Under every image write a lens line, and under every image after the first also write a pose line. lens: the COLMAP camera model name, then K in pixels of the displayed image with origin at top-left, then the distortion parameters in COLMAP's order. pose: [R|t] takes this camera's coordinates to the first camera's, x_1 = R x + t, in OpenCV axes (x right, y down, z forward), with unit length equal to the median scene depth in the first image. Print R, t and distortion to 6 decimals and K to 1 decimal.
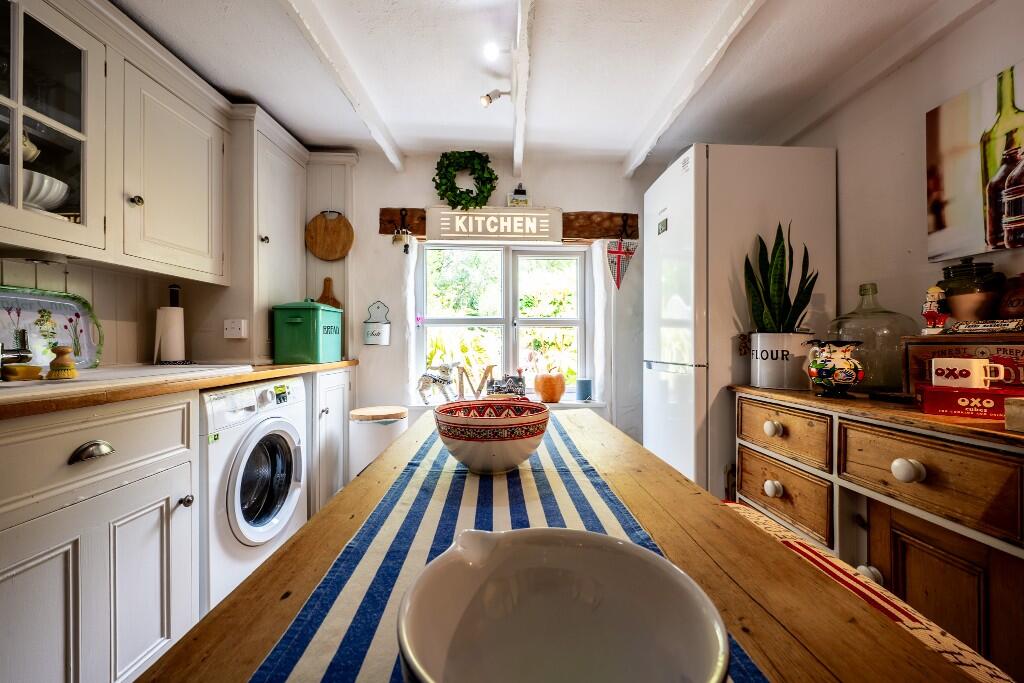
lens RADIAL K [[403.7, 0, 512.0], [0, 403.7, 341.5], [0, 0, 1]] dist [-0.000535, -0.000077]
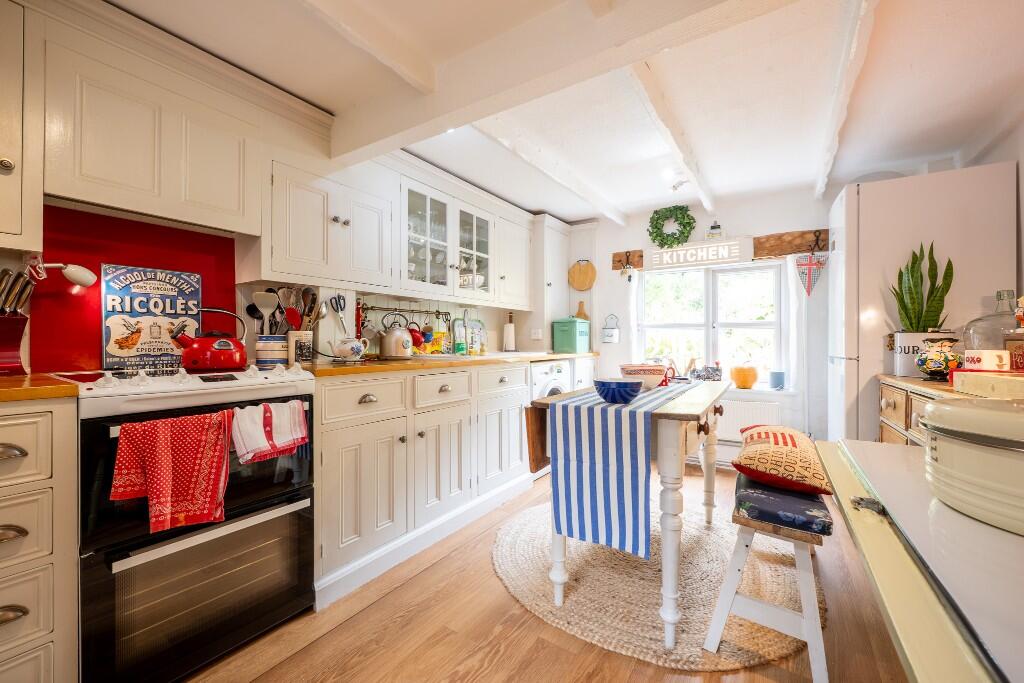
lens RADIAL K [[403.7, 0, 512.0], [0, 403.7, 341.5], [0, 0, 1]] dist [-0.000535, -0.000077]
pose [[0.828424, -0.001222, -0.560100, 0.221124], [0.001073, 0.999999, -0.000595, 0.004146], [0.560101, -0.000108, 0.828425, -0.497472]]
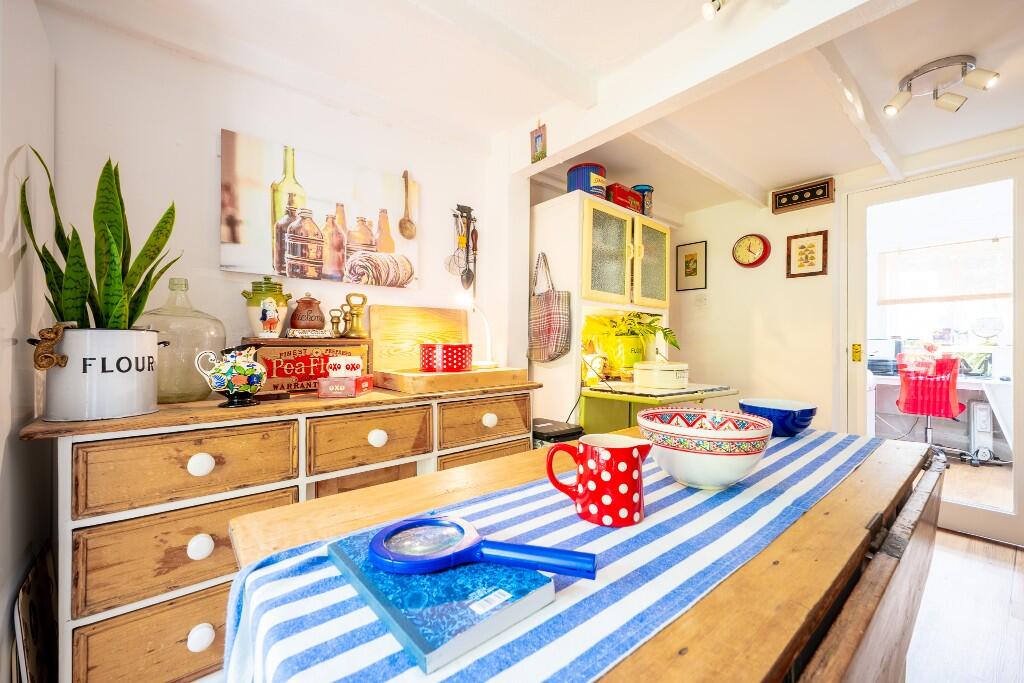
lens RADIAL K [[403.7, 0, 512.0], [0, 403.7, 341.5], [0, 0, 1]] dist [-0.000535, -0.000077]
pose [[-0.609559, 0.000935, 0.792740, -0.161674], [-0.007680, 0.999945, -0.007084, -0.002575], [-0.792703, -0.010406, -0.609519, 0.598621]]
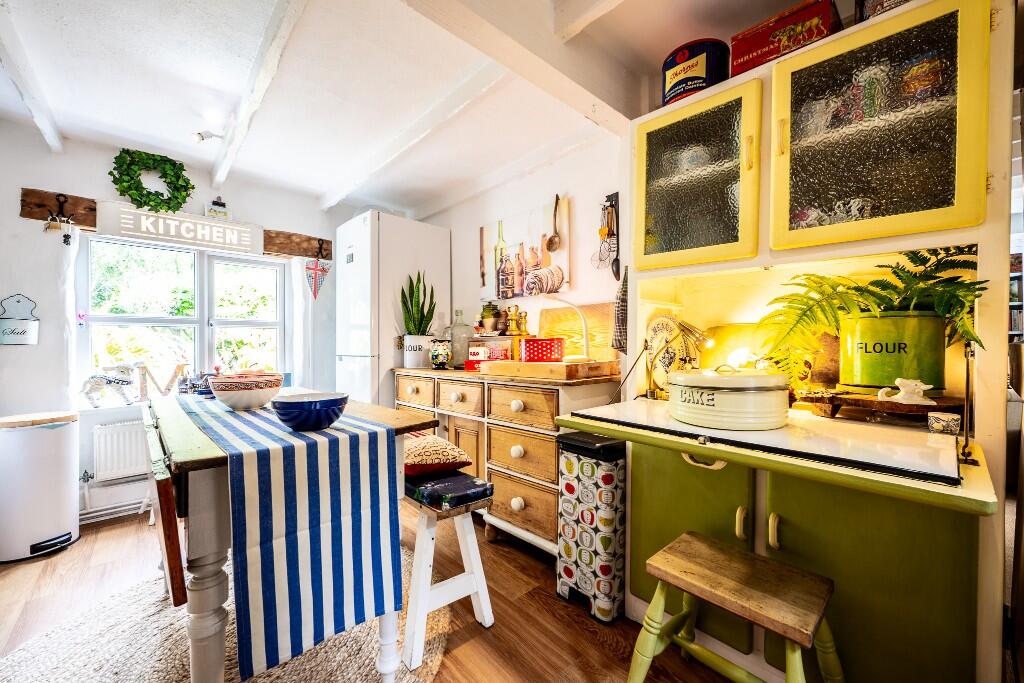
lens RADIAL K [[403.7, 0, 512.0], [0, 403.7, 341.5], [0, 0, 1]] dist [-0.000535, -0.000077]
pose [[0.750980, -0.001106, 0.660324, -0.112538], [0.001609, 0.999999, -0.000155, 0.003881], [-0.660323, 0.001179, 0.750980, -0.366377]]
